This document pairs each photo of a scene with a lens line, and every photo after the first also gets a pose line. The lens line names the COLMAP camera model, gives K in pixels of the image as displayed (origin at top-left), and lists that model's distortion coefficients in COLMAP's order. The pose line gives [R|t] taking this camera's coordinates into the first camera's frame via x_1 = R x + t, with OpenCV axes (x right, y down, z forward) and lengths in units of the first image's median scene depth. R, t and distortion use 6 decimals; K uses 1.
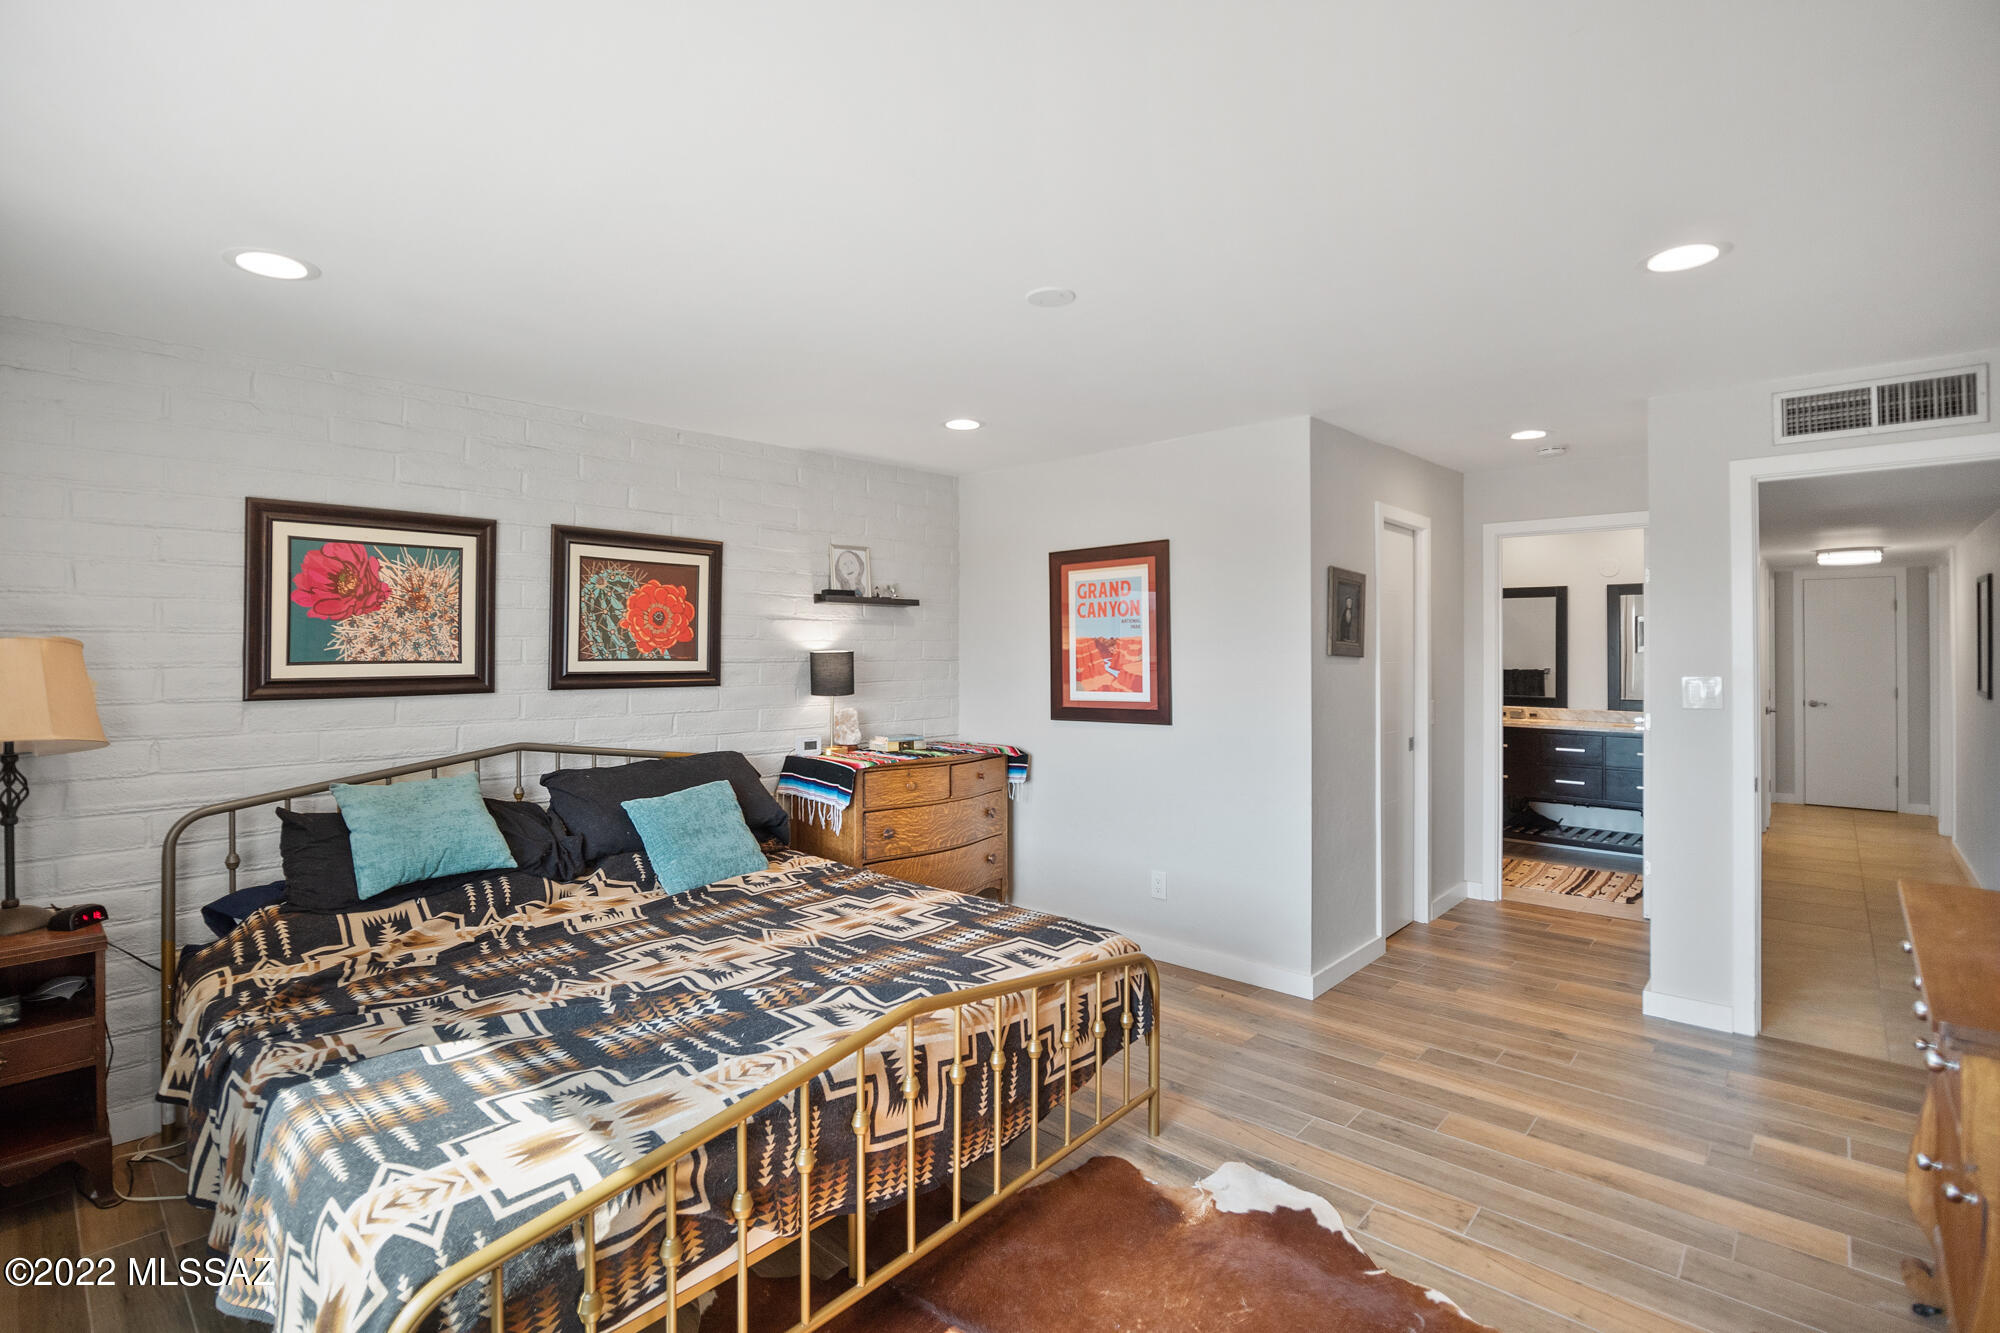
lens RADIAL K [[942.9, 0, 970.1], [0, 942.9, 645.1], [0, 0, 1]] dist [-0.002354, -0.002557]
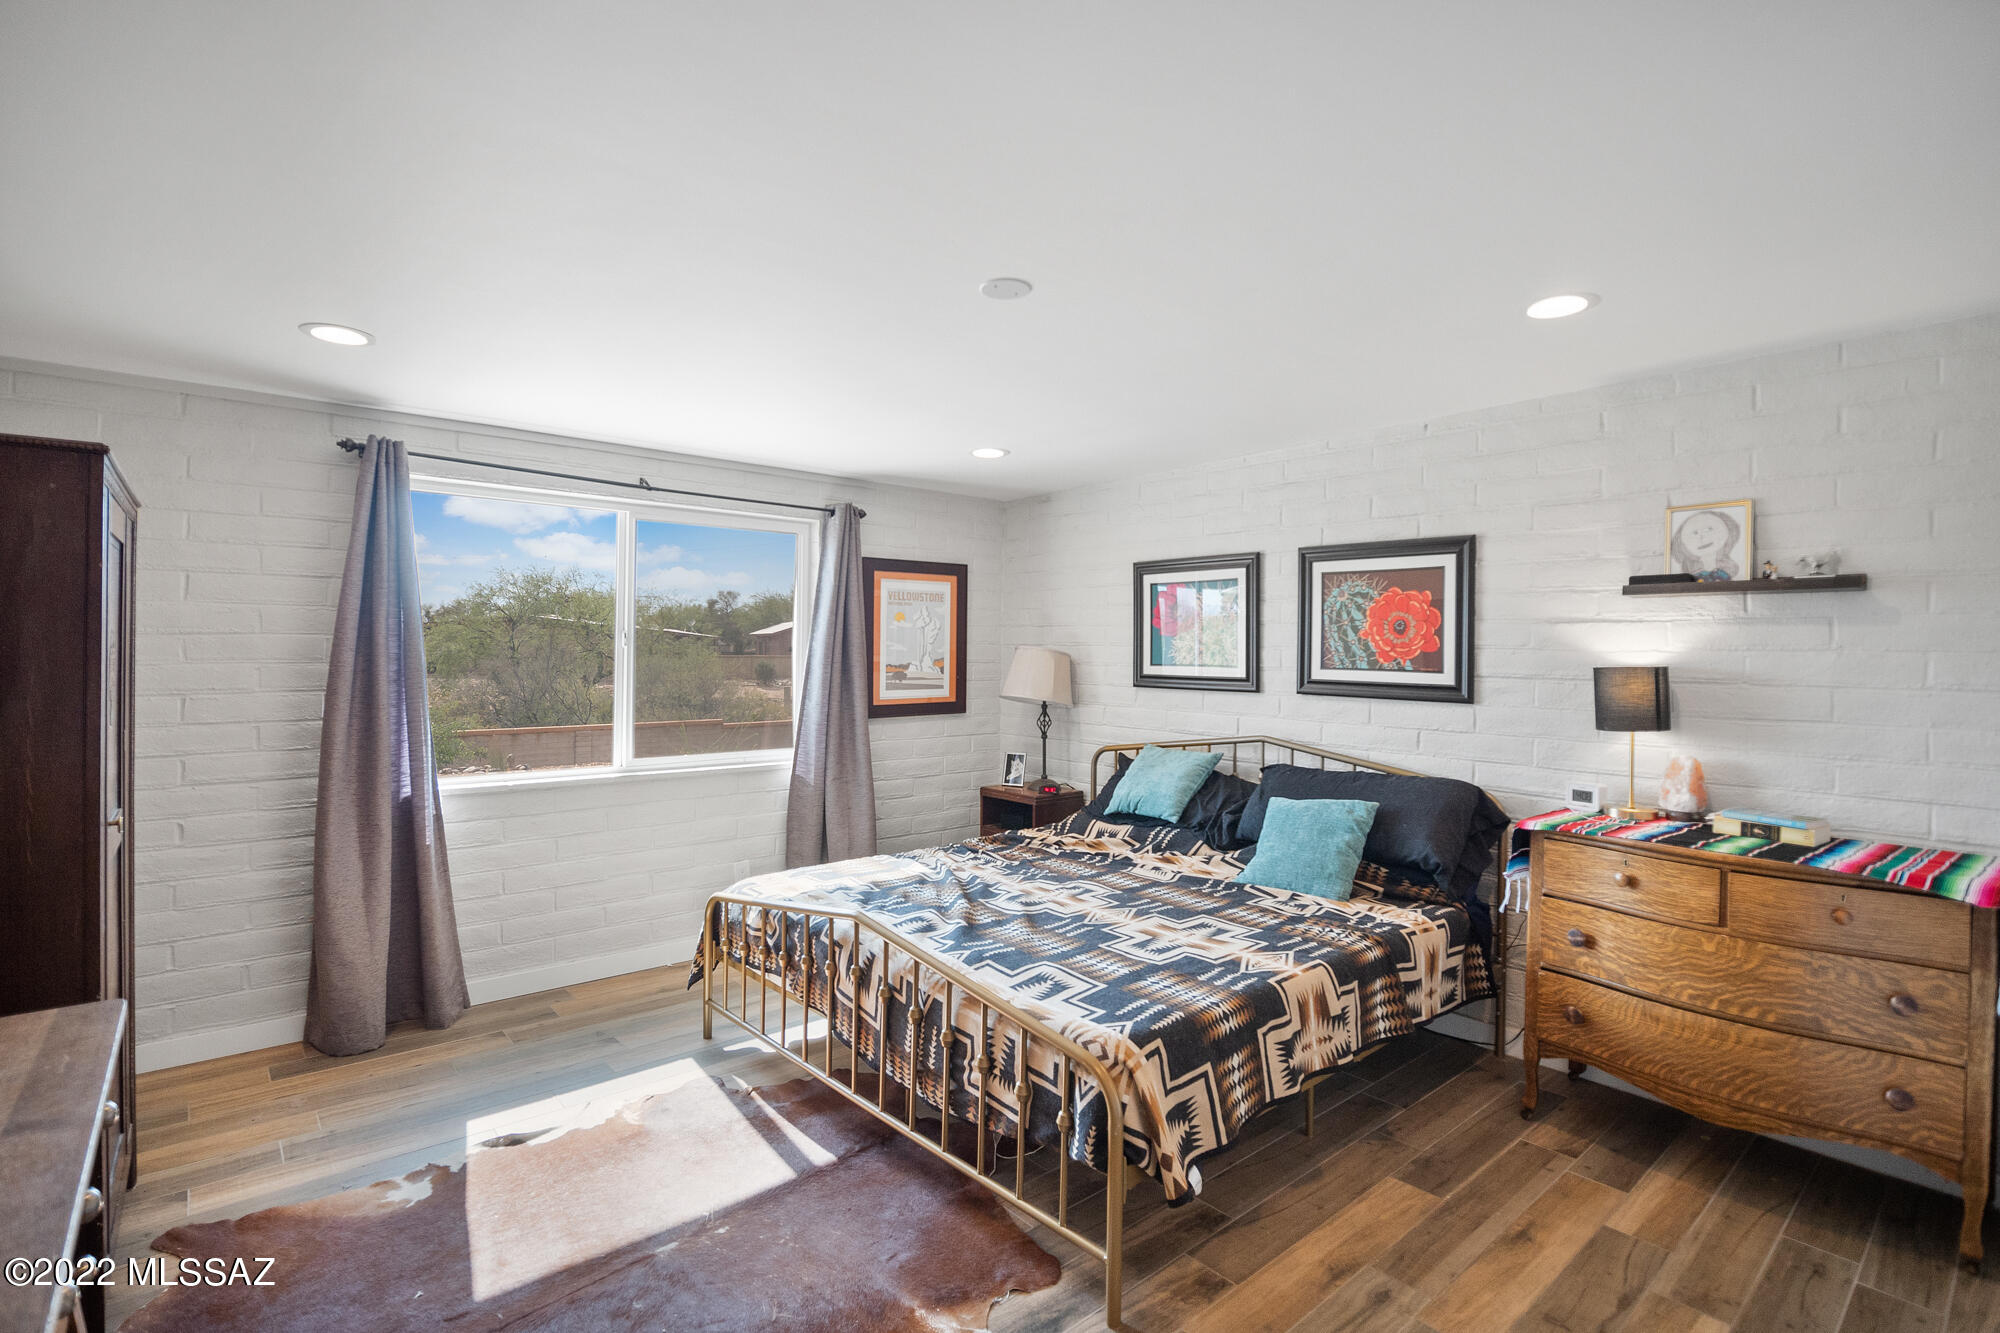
lens RADIAL K [[942.9, 0, 1000.6], [0, 942.9, 655.0], [0, 0, 1]] dist [-0.002354, -0.002557]
pose [[-0.112346, 0.001914, -0.993667, 0.688849], [-0.009724, 0.999948, 0.003026, 0.000687], [0.993622, 0.010002, -0.112321, 0.735940]]
